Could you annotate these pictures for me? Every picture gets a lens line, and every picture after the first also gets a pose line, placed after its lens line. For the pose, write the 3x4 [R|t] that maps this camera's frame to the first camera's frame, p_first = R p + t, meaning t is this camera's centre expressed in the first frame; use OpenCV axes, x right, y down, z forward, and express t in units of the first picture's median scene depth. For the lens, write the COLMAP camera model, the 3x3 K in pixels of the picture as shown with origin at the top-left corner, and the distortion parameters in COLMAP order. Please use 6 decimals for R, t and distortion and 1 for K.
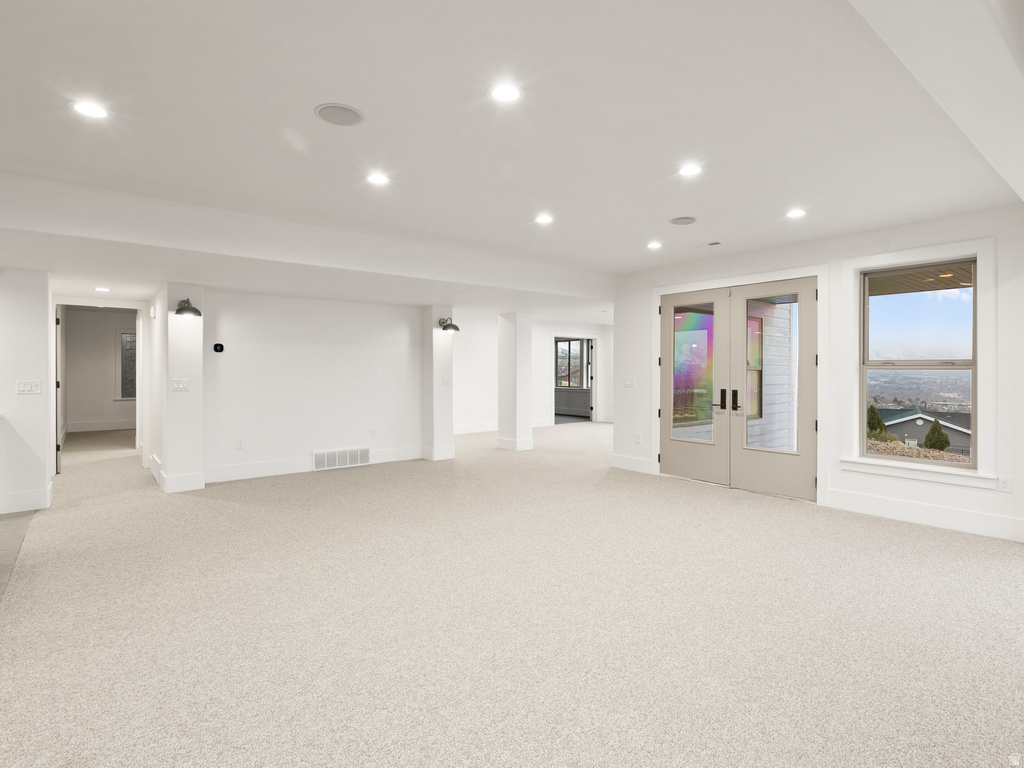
lens RADIAL K [[521.1, 0, 511.2], [0, 521.1, 379.3], [0, 0, 1]] dist [0.001113, 0.000953]
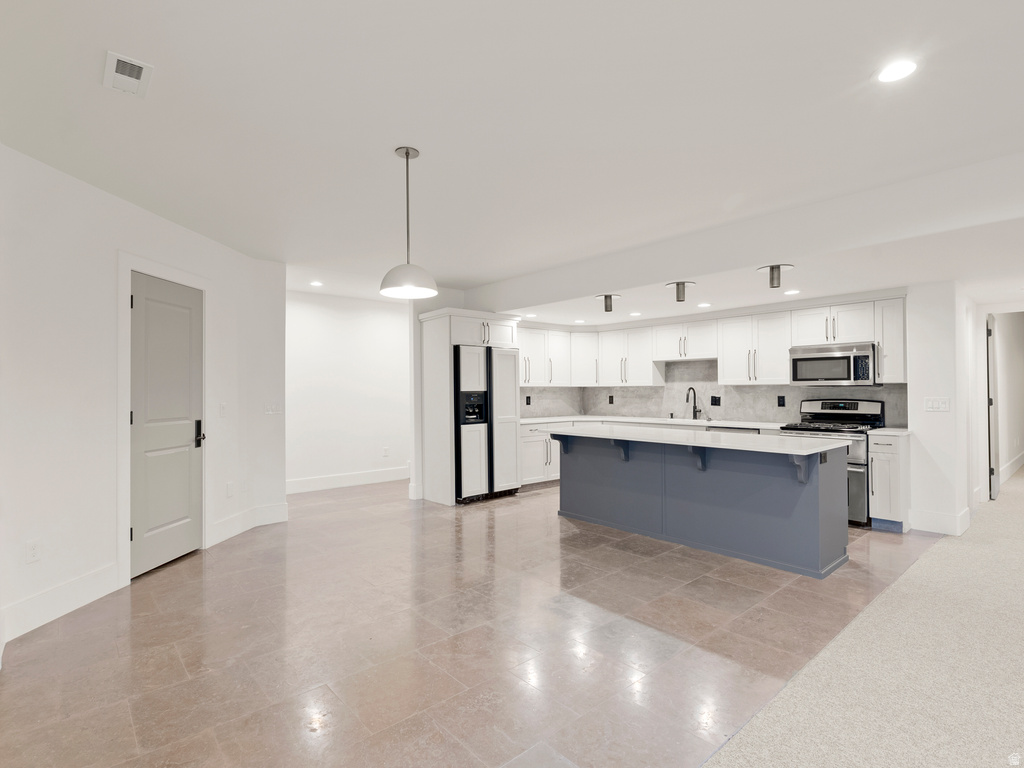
lens RADIAL K [[521.1, 0, 511.5], [0, 521.1, 384.6], [0, 0, 1]] dist [0.001113, 0.000953]
pose [[0.054580, -0.006906, -0.998486, -0.013890], [-0.011188, 0.999909, -0.007527, -0.007670], [0.998447, 0.011581, 0.054498, 0.261977]]
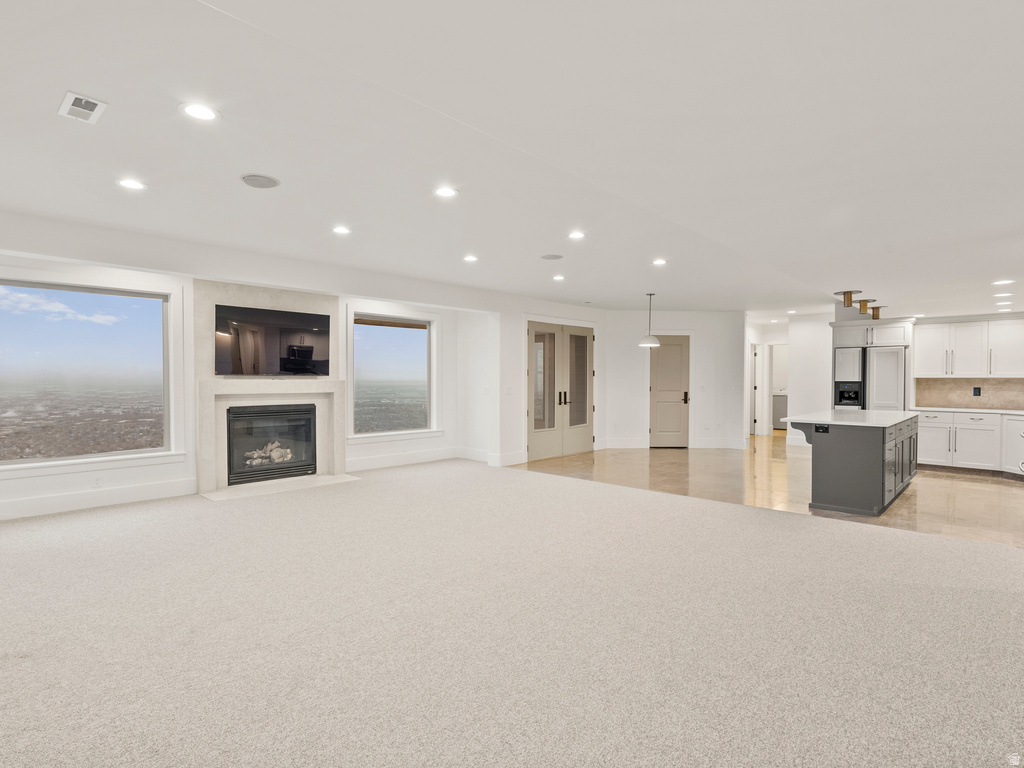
lens RADIAL K [[521.1, 0, 511.4], [0, 521.1, 383.6], [0, 0, 1]] dist [0.001113, 0.000953]
pose [[-0.991050, 0.001738, -0.133481, 0.071372], [-0.001918, 0.999627, 0.027255, -0.057159], [0.133478, 0.027267, -0.990677, 2.847042]]
